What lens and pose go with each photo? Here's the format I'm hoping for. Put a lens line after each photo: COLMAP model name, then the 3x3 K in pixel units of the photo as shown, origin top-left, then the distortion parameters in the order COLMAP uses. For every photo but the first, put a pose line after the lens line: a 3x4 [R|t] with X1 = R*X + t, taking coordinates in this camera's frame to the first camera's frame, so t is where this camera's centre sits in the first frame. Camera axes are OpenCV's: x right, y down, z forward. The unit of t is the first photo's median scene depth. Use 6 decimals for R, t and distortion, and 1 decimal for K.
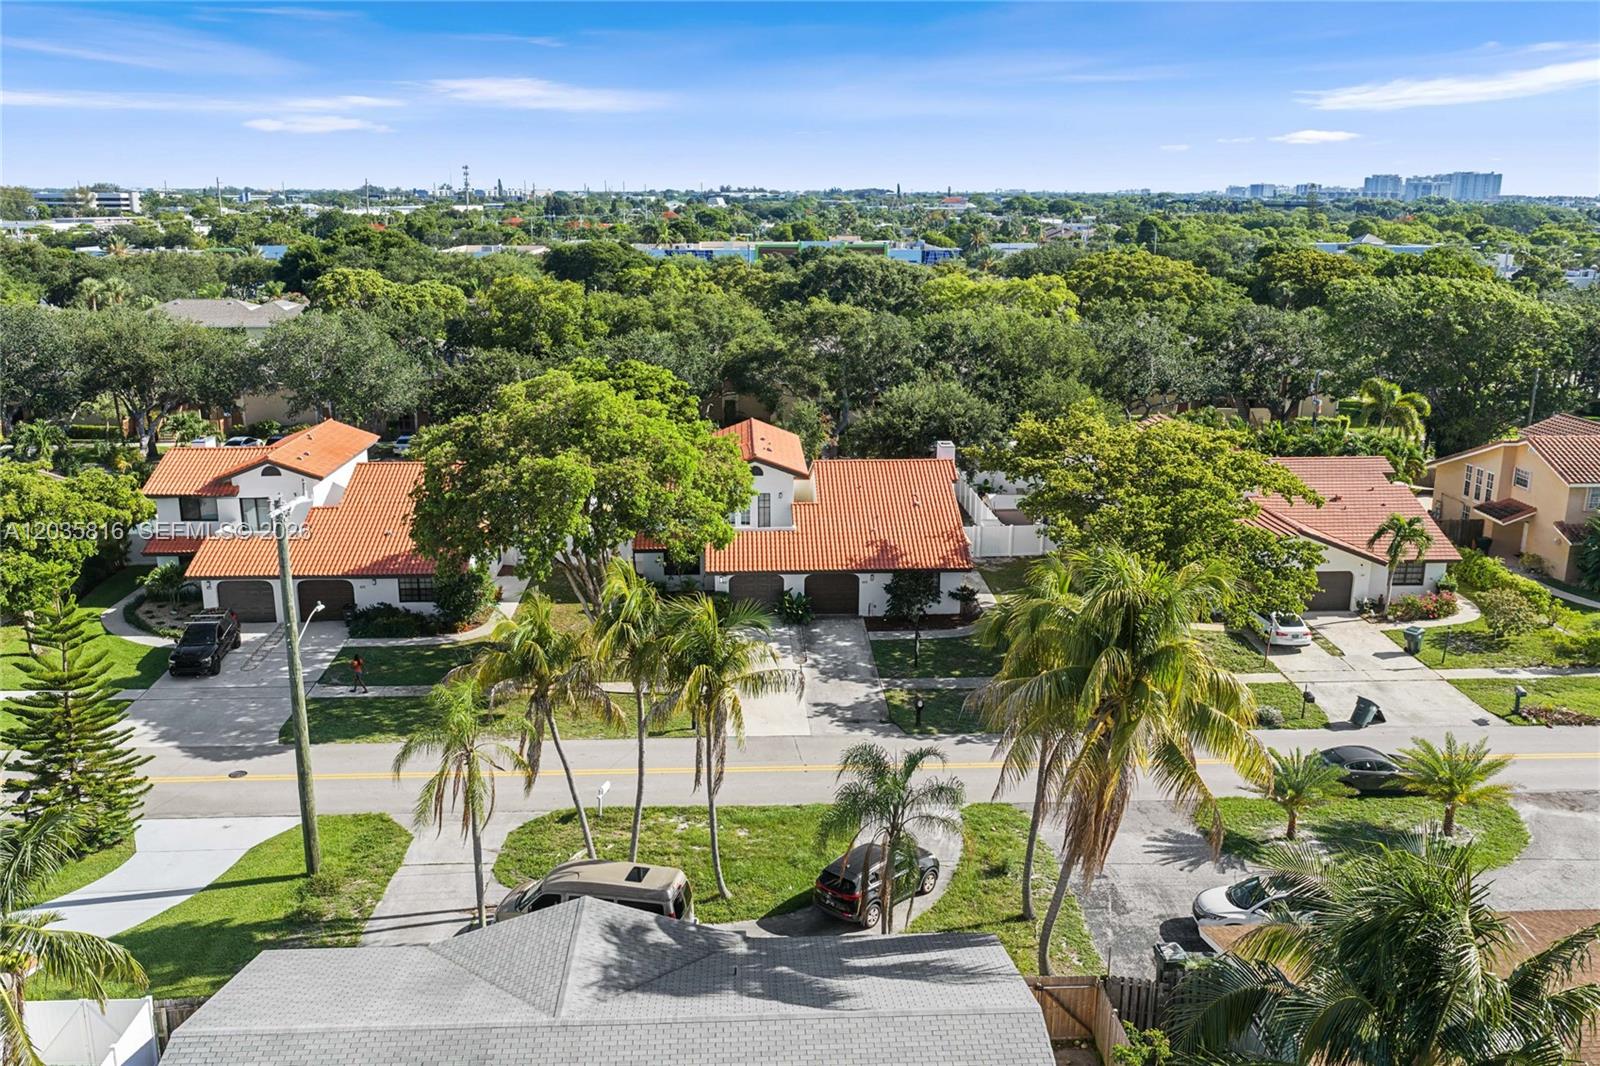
lens RADIAL K [[1319.1, 0, 800.0], [0, 1319.1, 533.0], [0, 0, 1]] dist [0.000696, -0.012430]
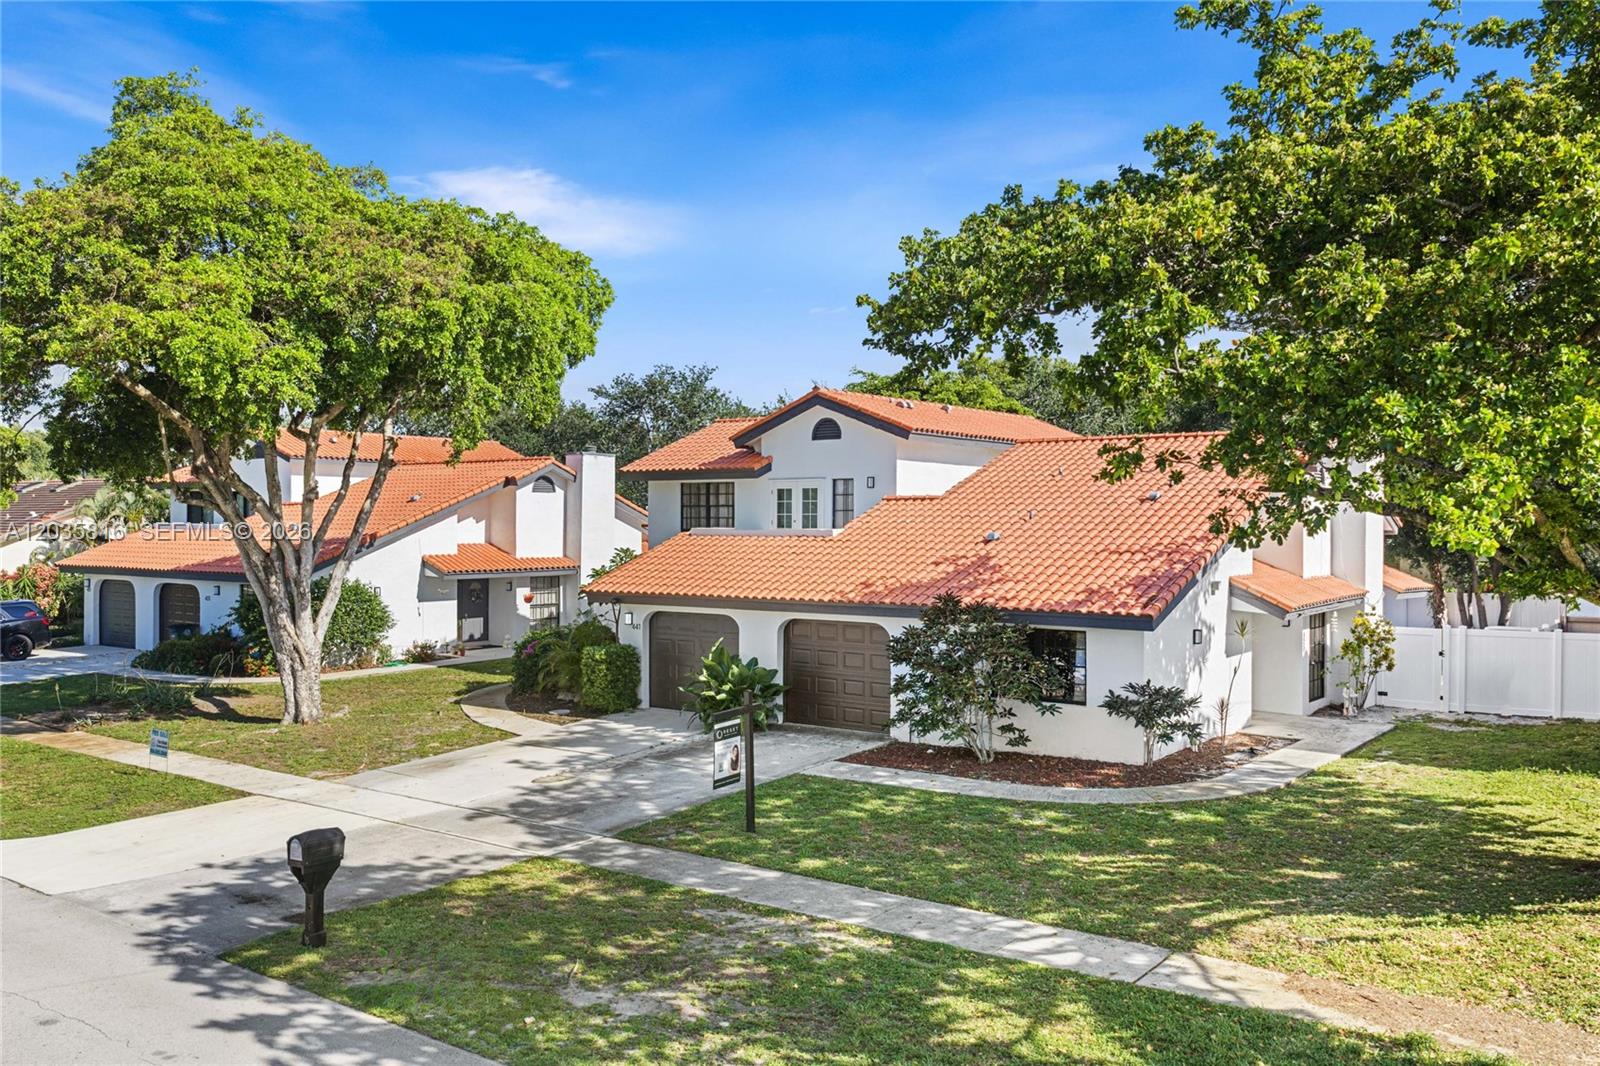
lens RADIAL K [[1319.1, 0, 800.0], [0, 1319.1, 533.0], [0, 0, 1]] dist [0.000696, -0.012430]
pose [[0.763897, 0.001777, -0.645336, 0.281630], [-0.157198, 0.970387, -0.183406, 0.082160], [0.625899, 0.241548, 0.741555, 0.704643]]
